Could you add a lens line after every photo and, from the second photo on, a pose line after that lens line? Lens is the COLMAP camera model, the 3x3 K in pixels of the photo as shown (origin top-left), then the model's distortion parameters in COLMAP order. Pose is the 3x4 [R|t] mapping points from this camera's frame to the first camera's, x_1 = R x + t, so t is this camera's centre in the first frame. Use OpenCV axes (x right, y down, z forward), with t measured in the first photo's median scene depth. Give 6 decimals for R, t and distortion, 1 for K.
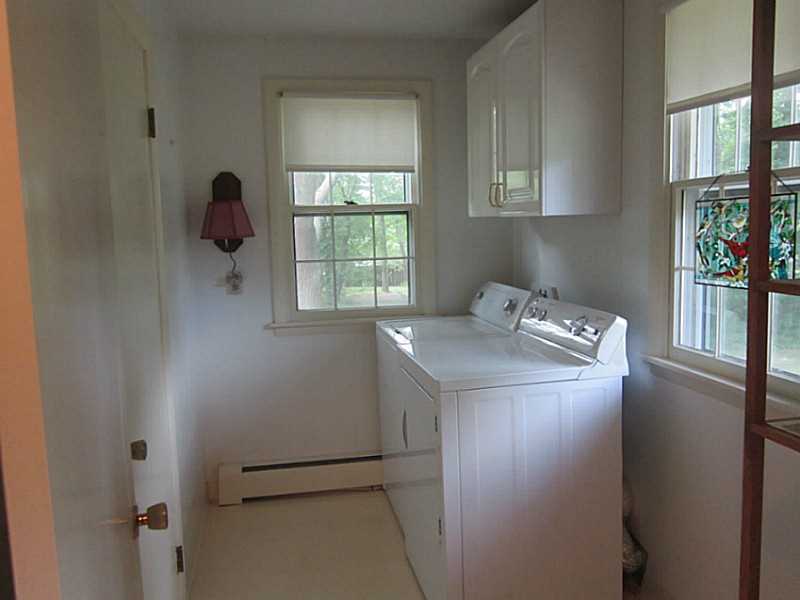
lens RADIAL K [[670.2, 0, 400.0], [0, 670.2, 300.0], [0, 0, 1]] dist [-0.030309, -0.003673]
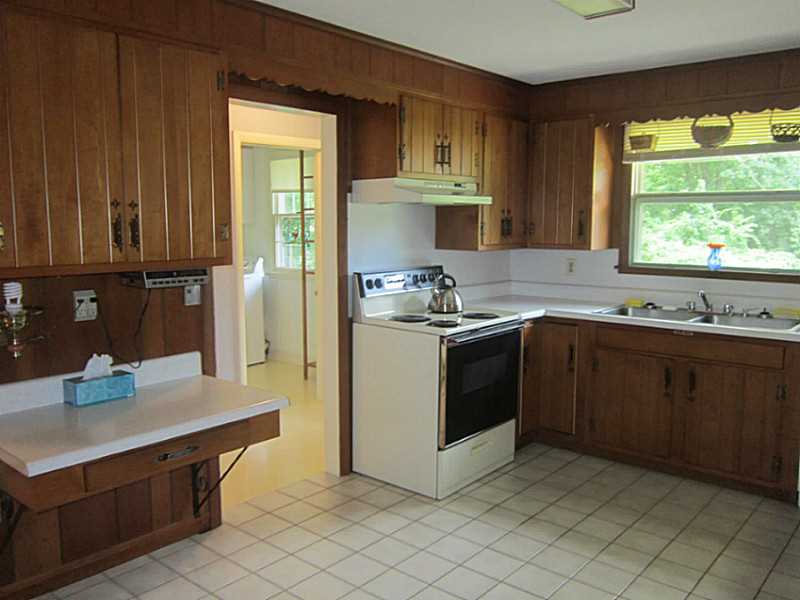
lens RADIAL K [[670.2, 0, 400.0], [0, 670.2, 300.0], [0, 0, 1]] dist [-0.030309, -0.003673]
pose [[0.781194, -0.049513, 0.622322, -1.111100], [0.053345, 0.998498, 0.012479, 0.218570], [-0.622005, 0.023449, 0.782662, -1.829801]]
